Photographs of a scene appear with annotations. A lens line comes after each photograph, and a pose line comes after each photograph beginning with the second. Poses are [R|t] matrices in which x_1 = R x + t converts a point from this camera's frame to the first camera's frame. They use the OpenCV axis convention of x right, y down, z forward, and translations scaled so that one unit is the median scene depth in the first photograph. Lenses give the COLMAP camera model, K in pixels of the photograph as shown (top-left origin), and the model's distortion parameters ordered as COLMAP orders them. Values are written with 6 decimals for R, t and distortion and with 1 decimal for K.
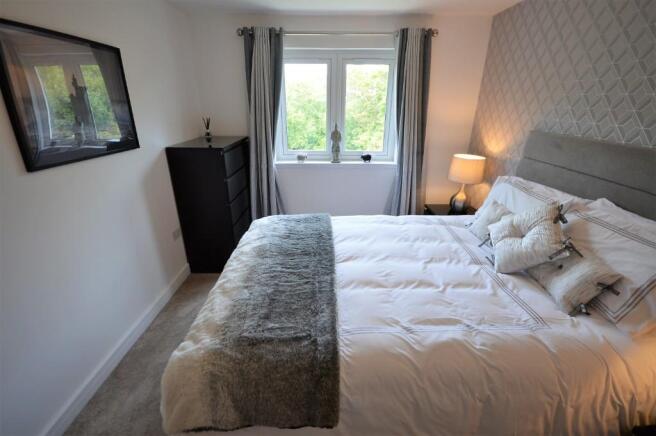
lens RADIAL K [[290.1, 0, 322.5], [0, 290.1, 218.0], [0, 0, 1]] dist [0.001332, 0.000638]
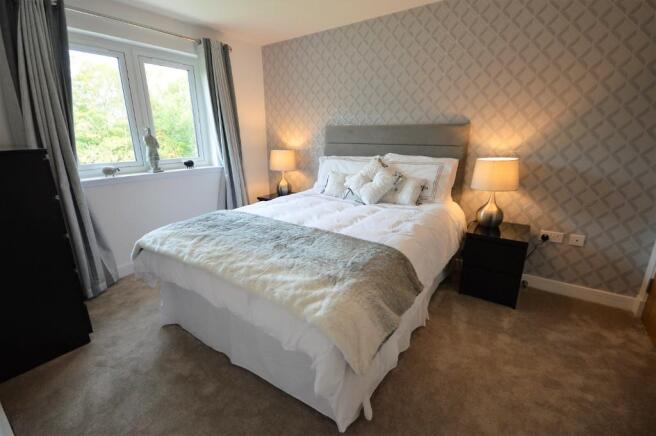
lens RADIAL K [[290.1, 0, 322.5], [0, 290.1, 218.0], [0, 0, 1]] dist [0.001332, 0.000638]
pose [[0.581363, -0.232709, 0.779656, -0.477800], [0.308355, 0.949763, 0.053552, 0.055691], [-0.752950, 0.209278, 0.623914, 0.149307]]
